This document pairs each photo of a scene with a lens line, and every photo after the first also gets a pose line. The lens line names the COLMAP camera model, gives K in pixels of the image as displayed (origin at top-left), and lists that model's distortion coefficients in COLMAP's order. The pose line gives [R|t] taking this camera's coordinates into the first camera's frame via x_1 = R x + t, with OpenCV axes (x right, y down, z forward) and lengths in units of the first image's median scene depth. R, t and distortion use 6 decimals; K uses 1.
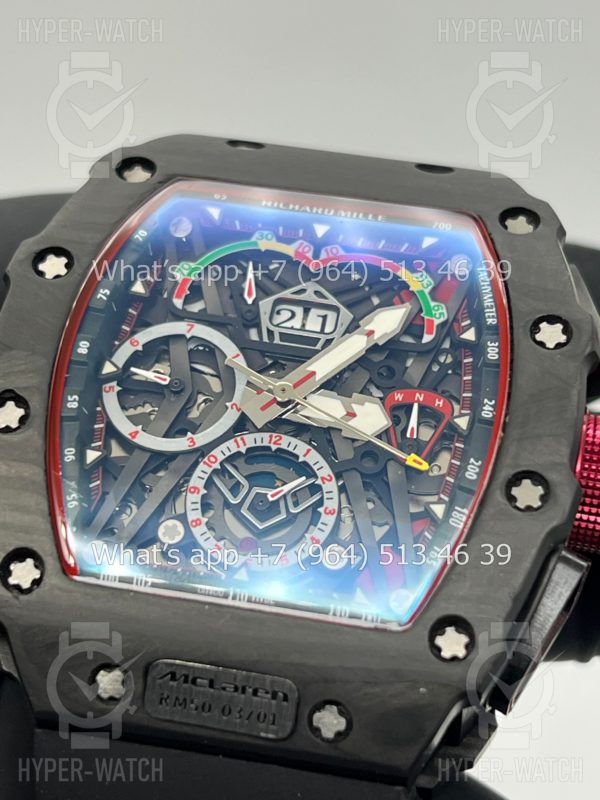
lens RADIAL K [[1956.5, 0, 300.0], [0, 1956.5, 400.0], [0, 0, 1]] dist [0.244669, 0.066708]
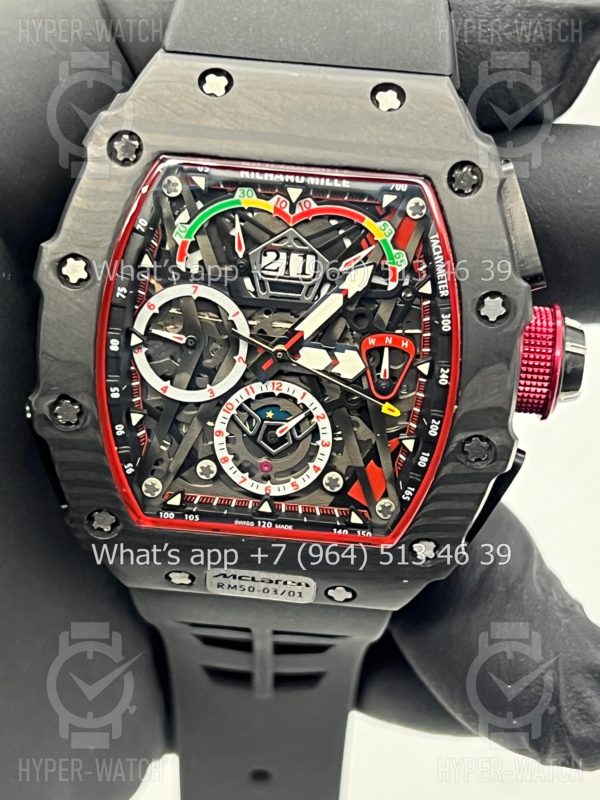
lens RADIAL K [[1956.5, 0, 300.0], [0, 1956.5, 400.0], [0, 0, 1]] dist [0.244669, 0.066708]
pose [[0.994898, -0.097347, -0.026484, 0.034356], [0.089203, 0.726219, 0.681652, -0.825987], [-0.047124, -0.680537, 0.731197, 0.071055]]
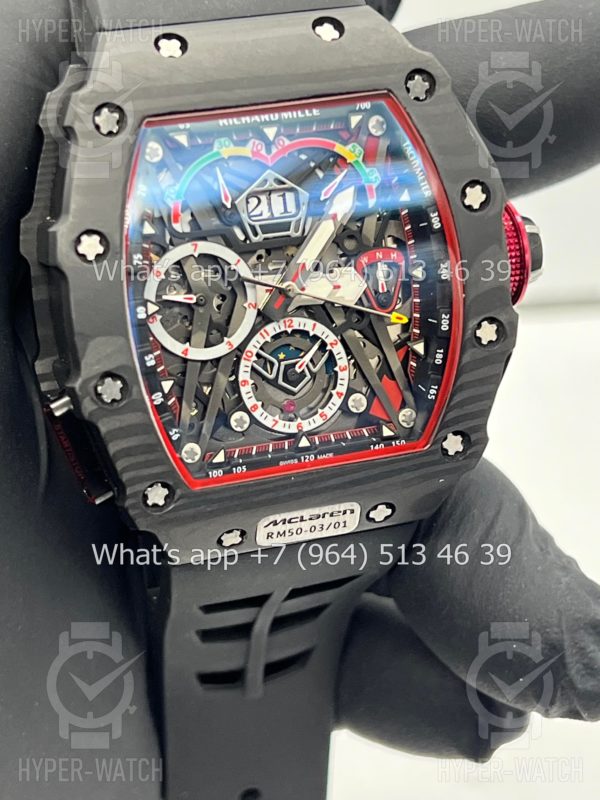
lens RADIAL K [[1956.5, 0, 300.0], [0, 1956.5, 400.0], [0, 0, 1]] dist [0.244669, 0.066708]
pose [[0.899273, -0.331576, 0.285245, -0.391769], [0.086170, 0.773683, 0.627686, -0.752770], [-0.428815, -0.539881, 0.724324, 0.025189]]
